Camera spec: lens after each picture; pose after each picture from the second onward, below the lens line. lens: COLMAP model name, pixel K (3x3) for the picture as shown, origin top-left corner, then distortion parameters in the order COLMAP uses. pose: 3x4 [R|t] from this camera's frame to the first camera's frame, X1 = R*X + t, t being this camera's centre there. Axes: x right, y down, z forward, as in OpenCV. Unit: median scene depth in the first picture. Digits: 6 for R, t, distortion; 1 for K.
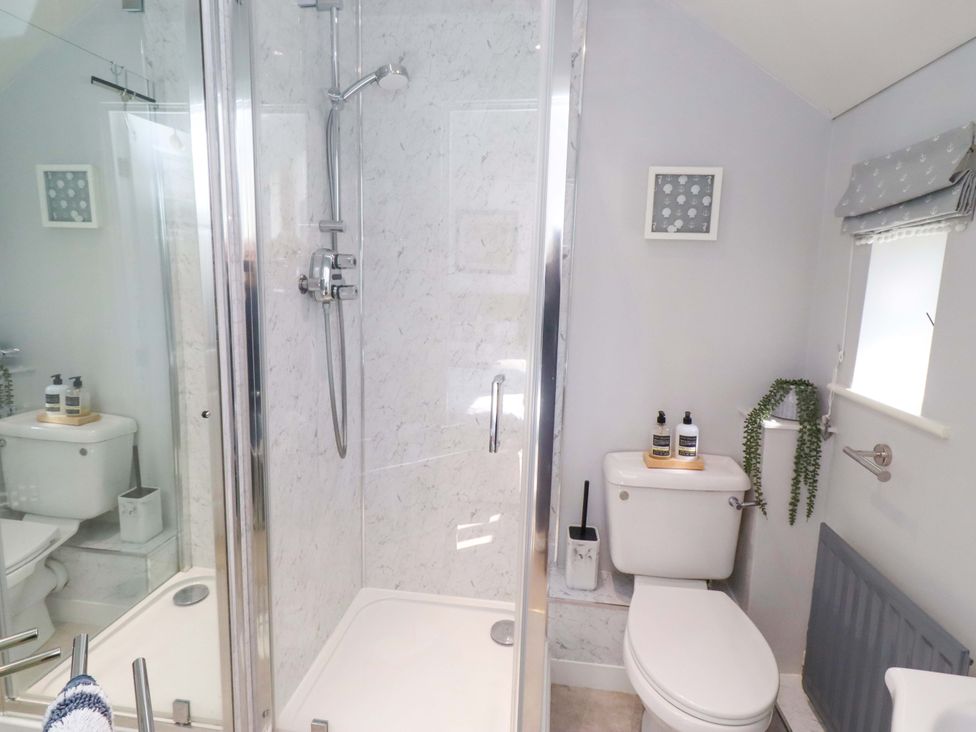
lens RADIAL K [[509.5, 0, 487.1], [0, 509.5, 348.7], [0, 0, 1]] dist [-0.000828, -0.001379]
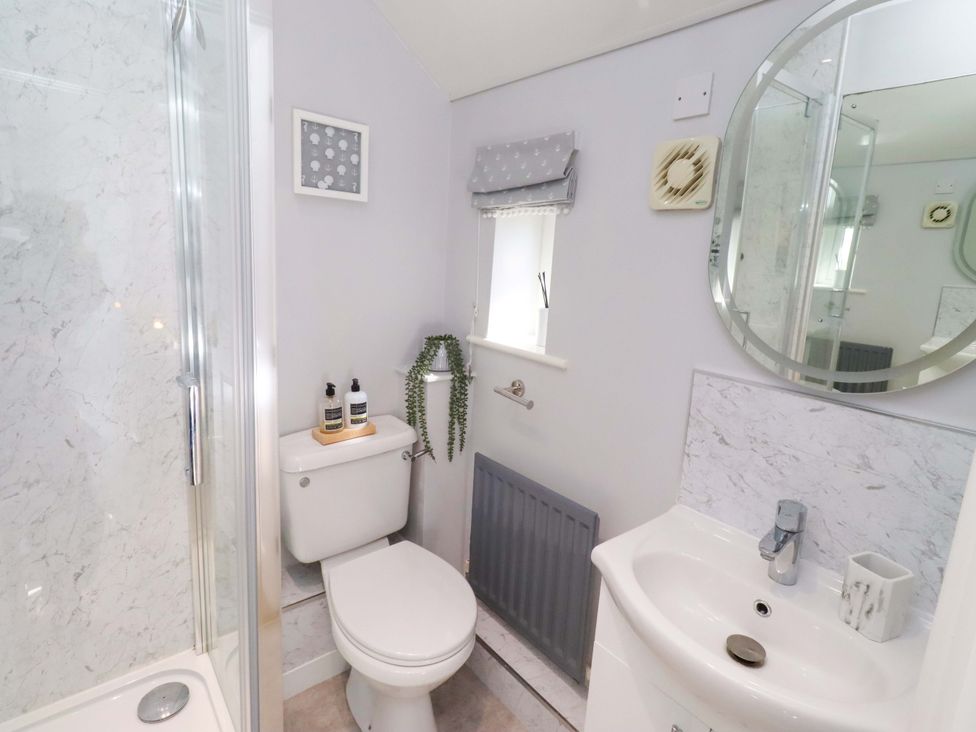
lens RADIAL K [[509.5, 0, 487.1], [0, 509.5, 348.7], [0, 0, 1]] dist [-0.000828, -0.001379]
pose [[0.667581, -0.122042, 0.734467, -0.157553], [0.061650, 0.992148, 0.108824, -0.026230], [-0.741980, -0.027369, 0.669863, 0.169973]]
